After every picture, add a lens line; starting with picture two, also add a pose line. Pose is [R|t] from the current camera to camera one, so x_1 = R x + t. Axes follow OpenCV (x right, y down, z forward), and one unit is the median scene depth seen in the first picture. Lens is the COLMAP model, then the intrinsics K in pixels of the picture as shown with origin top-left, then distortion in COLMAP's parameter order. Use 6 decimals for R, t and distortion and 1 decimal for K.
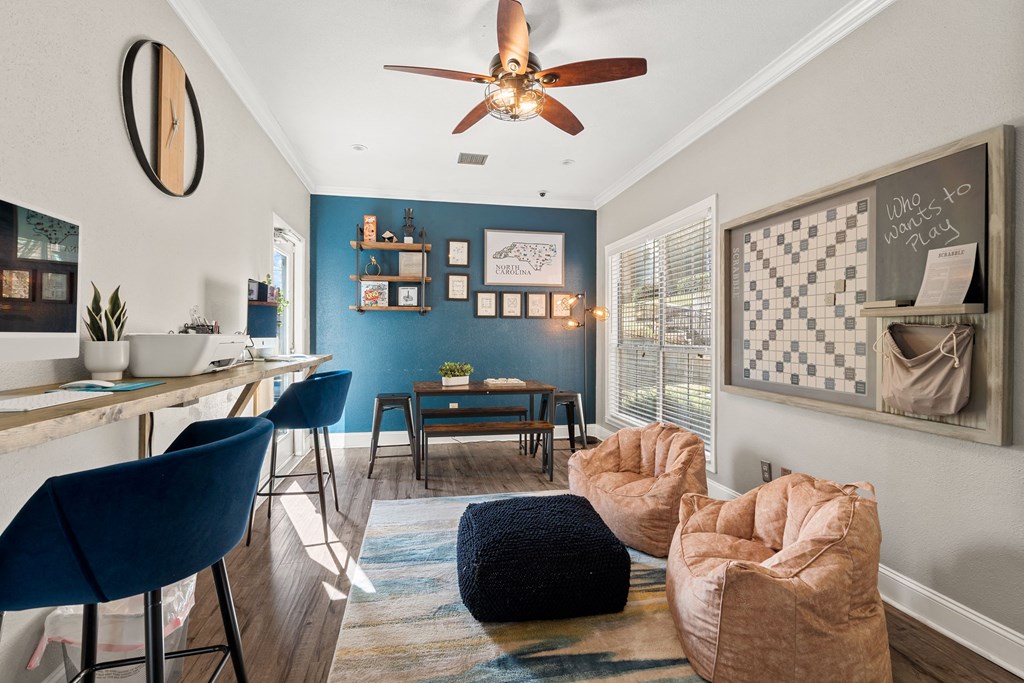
lens RADIAL K [[468.5, 0, 497.5], [0, 468.5, 335.9], [0, 0, 1]] dist [0.004300, 0.001505]
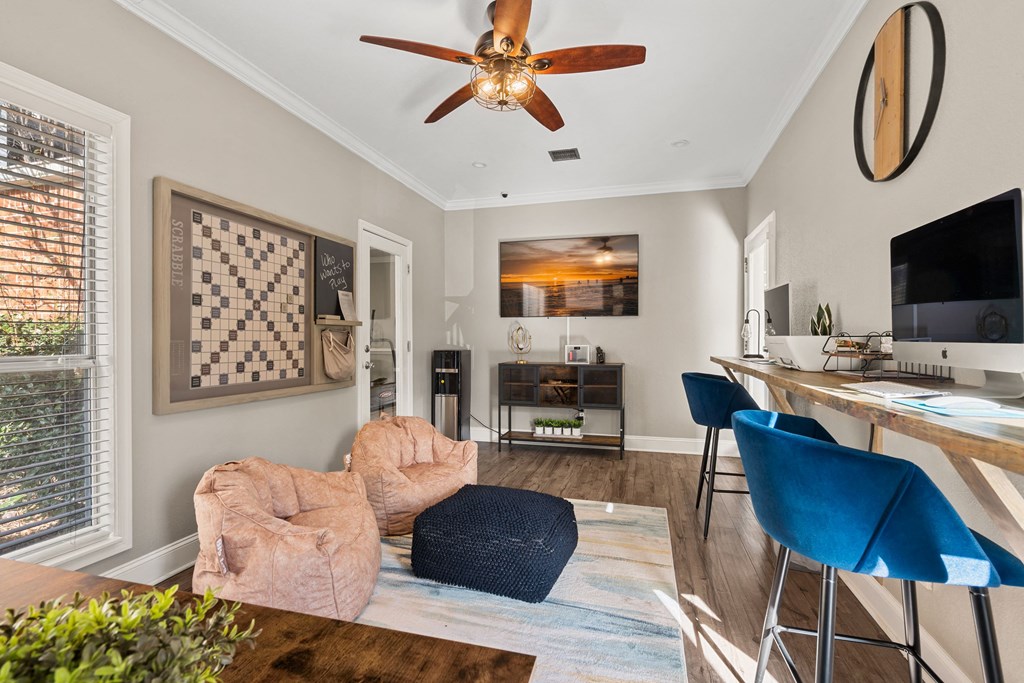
lens RADIAL K [[468.5, 0, 494.3], [0, 468.5, 338.7], [0, 0, 1]] dist [0.004300, 0.001505]
pose [[-0.882011, -0.004329, 0.471209, -0.360949], [-0.002689, 0.999988, 0.004154, -0.000471], [-0.471222, 0.002396, -0.882012, 1.697228]]
